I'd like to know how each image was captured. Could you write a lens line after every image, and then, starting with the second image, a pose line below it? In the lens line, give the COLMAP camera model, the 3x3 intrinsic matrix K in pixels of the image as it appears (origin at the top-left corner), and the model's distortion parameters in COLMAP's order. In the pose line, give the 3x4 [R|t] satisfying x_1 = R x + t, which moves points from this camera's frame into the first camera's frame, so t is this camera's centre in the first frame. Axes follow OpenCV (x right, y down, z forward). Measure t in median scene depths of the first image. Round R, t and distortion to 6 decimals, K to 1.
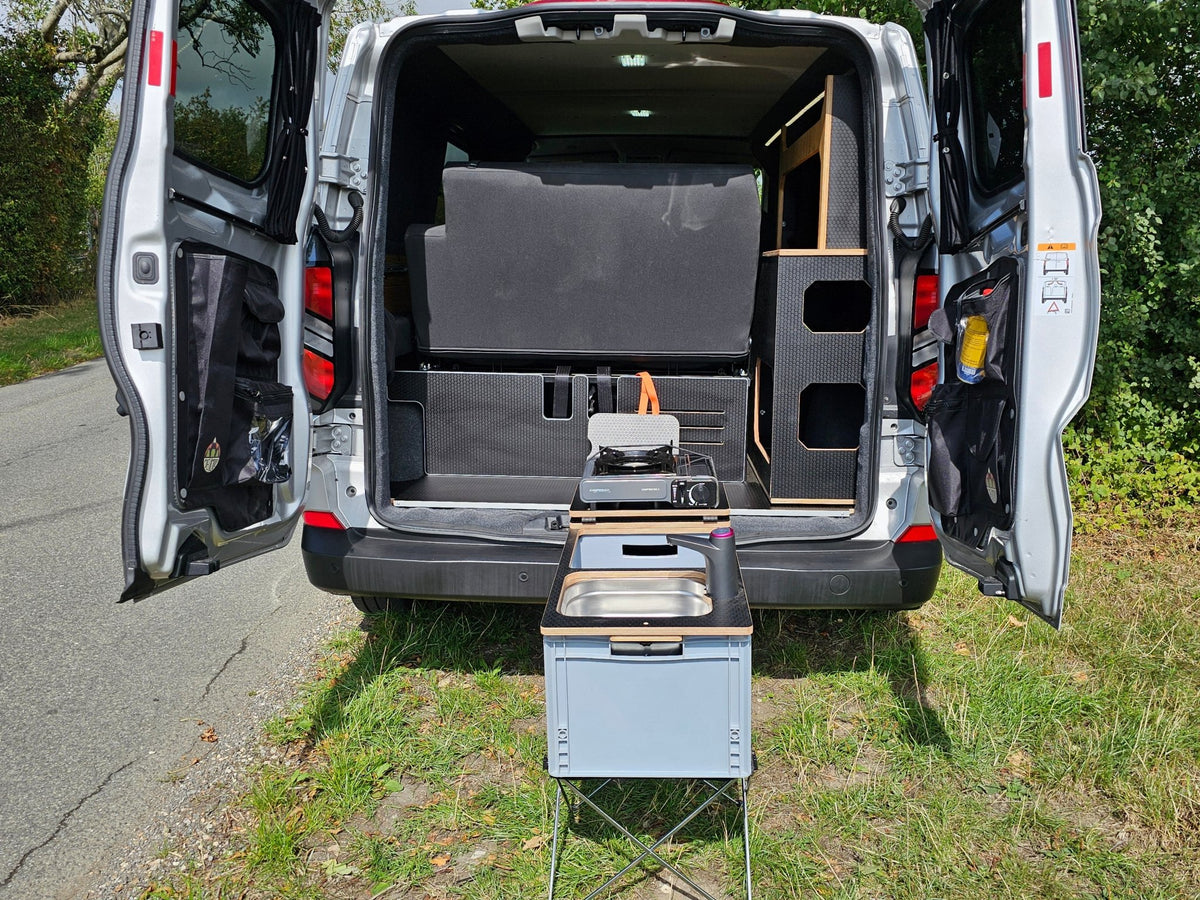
lens RADIAL K [[986.5, 0, 612.7], [0, 986.5, 438.5], [0, 0, 1]] dist [0.107720, -0.129796]
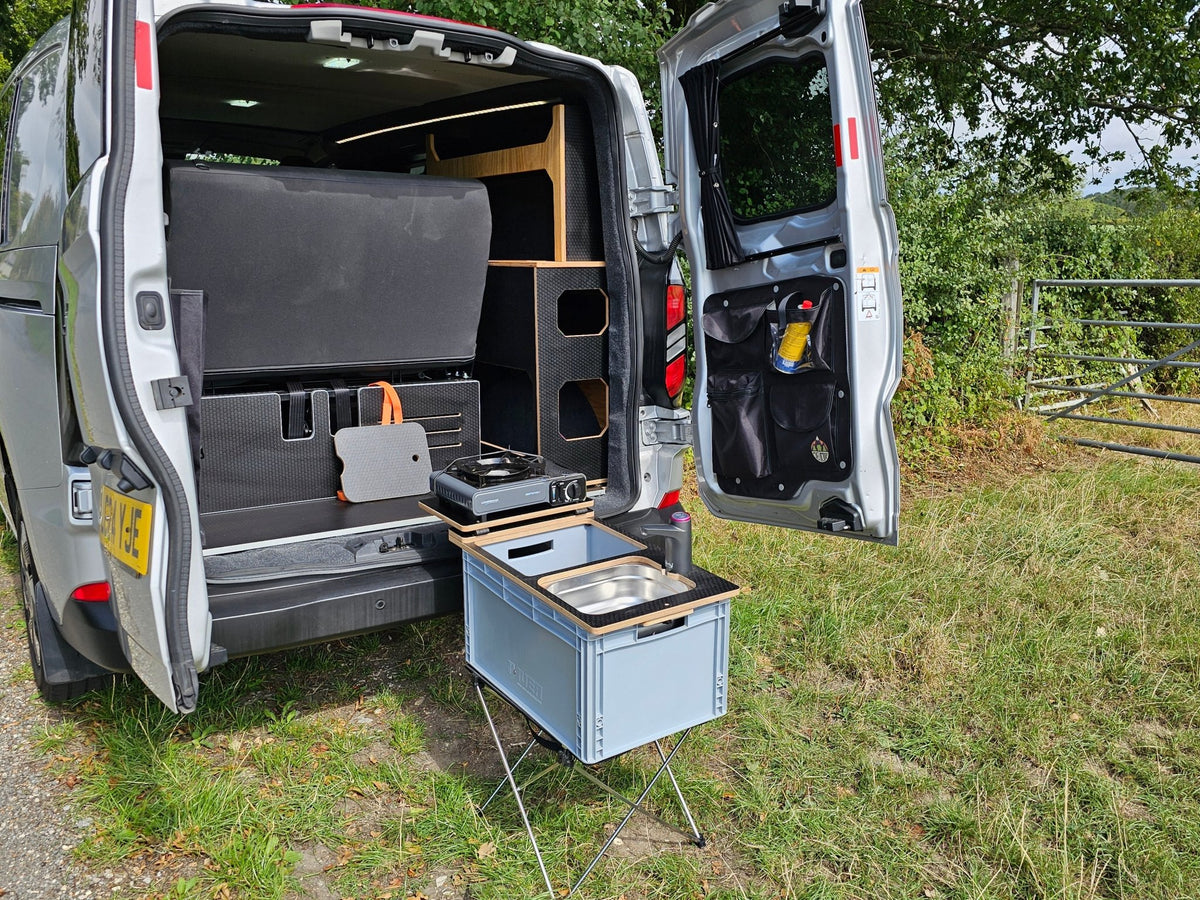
lens RADIAL K [[983.2, 0, 600.0], [0, 983.2, 450.0], [0, 0, 1]] dist [0.117692, -0.152420]
pose [[0.803417, -0.121216, 0.582948, -0.448906], [0.103574, 0.992583, 0.063649, -0.047733], [-0.586340, 0.009241, 0.810013, 0.080427]]
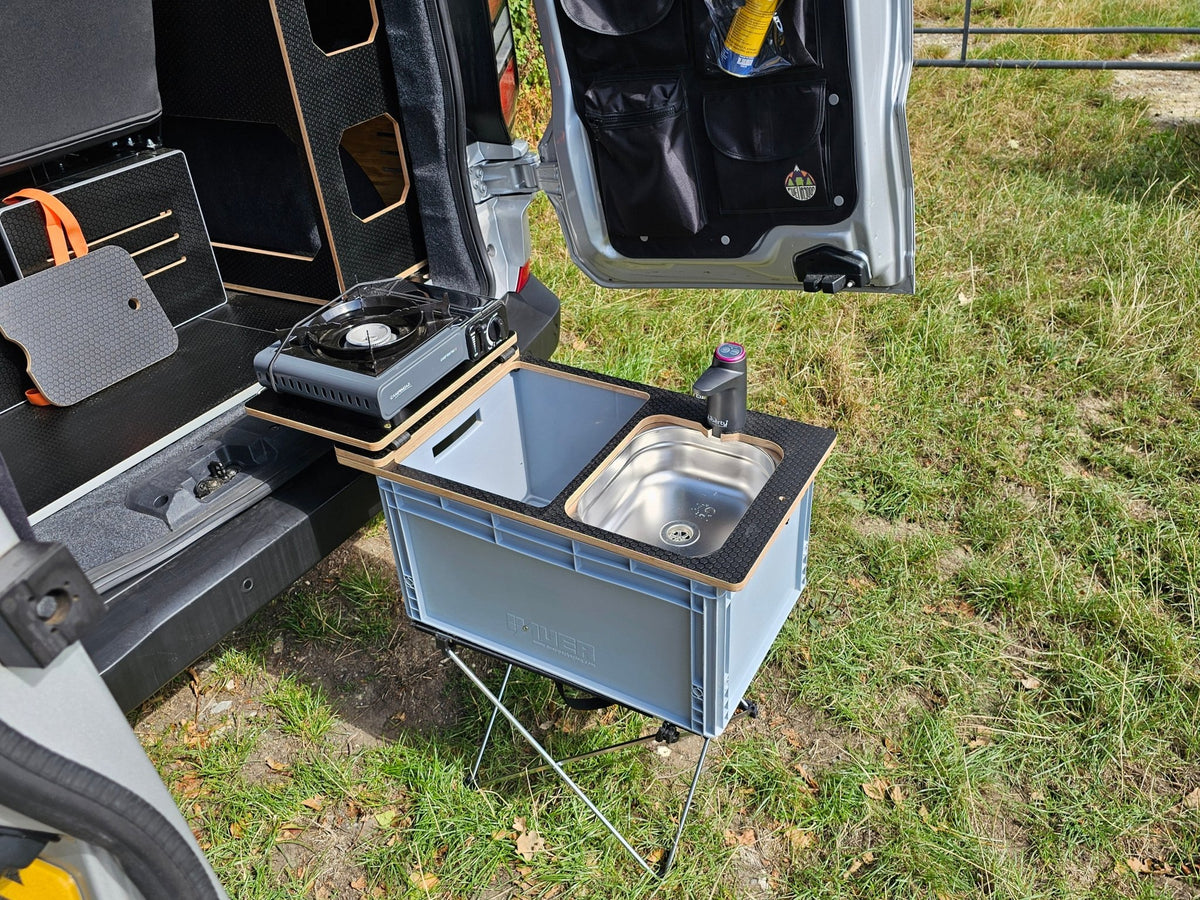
lens RADIAL K [[997.0, 0, 607.6], [0, 997.0, 456.6], [0, 0, 1]] dist [0.069468, -0.092089]
pose [[0.444455, -0.513111, 0.734287, -0.386848], [0.226540, 0.857435, 0.462044, -0.153620], [-0.866683, -0.039013, 0.497331, 0.490365]]
